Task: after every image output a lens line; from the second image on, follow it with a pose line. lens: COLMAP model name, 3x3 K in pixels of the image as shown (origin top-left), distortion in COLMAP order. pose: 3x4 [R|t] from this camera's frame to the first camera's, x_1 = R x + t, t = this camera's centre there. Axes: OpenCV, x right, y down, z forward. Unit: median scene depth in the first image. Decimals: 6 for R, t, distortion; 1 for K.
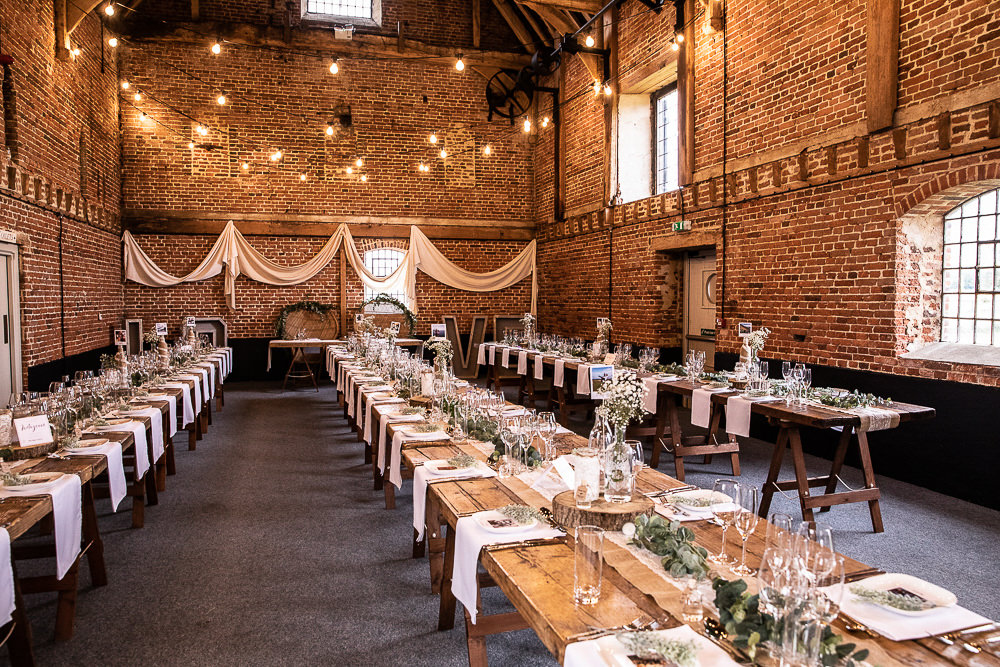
lens RADIAL K [[754.8, 0, 520.8], [0, 754.8, 319.3], [0, 0, 1]] dist [-0.116292, 0.115580]
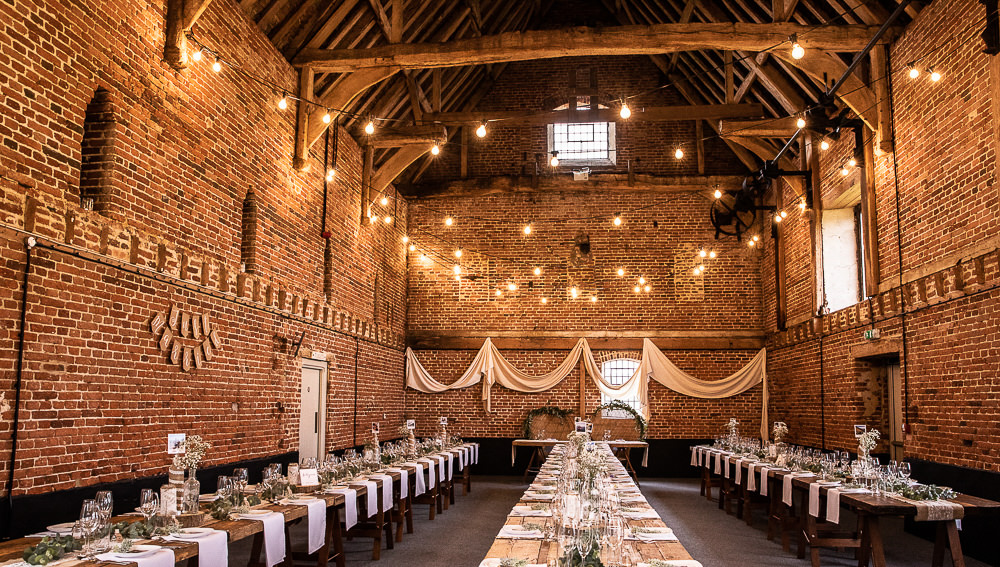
lens RADIAL K [[777.1, 0, 500.0], [0, 777.1, 283.5], [0, 0, 1]] dist [-0.084387, 0.062692]
pose [[0.917305, -0.052844, -0.394664, 0.148214], [-0.020800, 0.983442, -0.180025, 0.007352], [0.397643, 0.173347, 0.901017, -0.160597]]
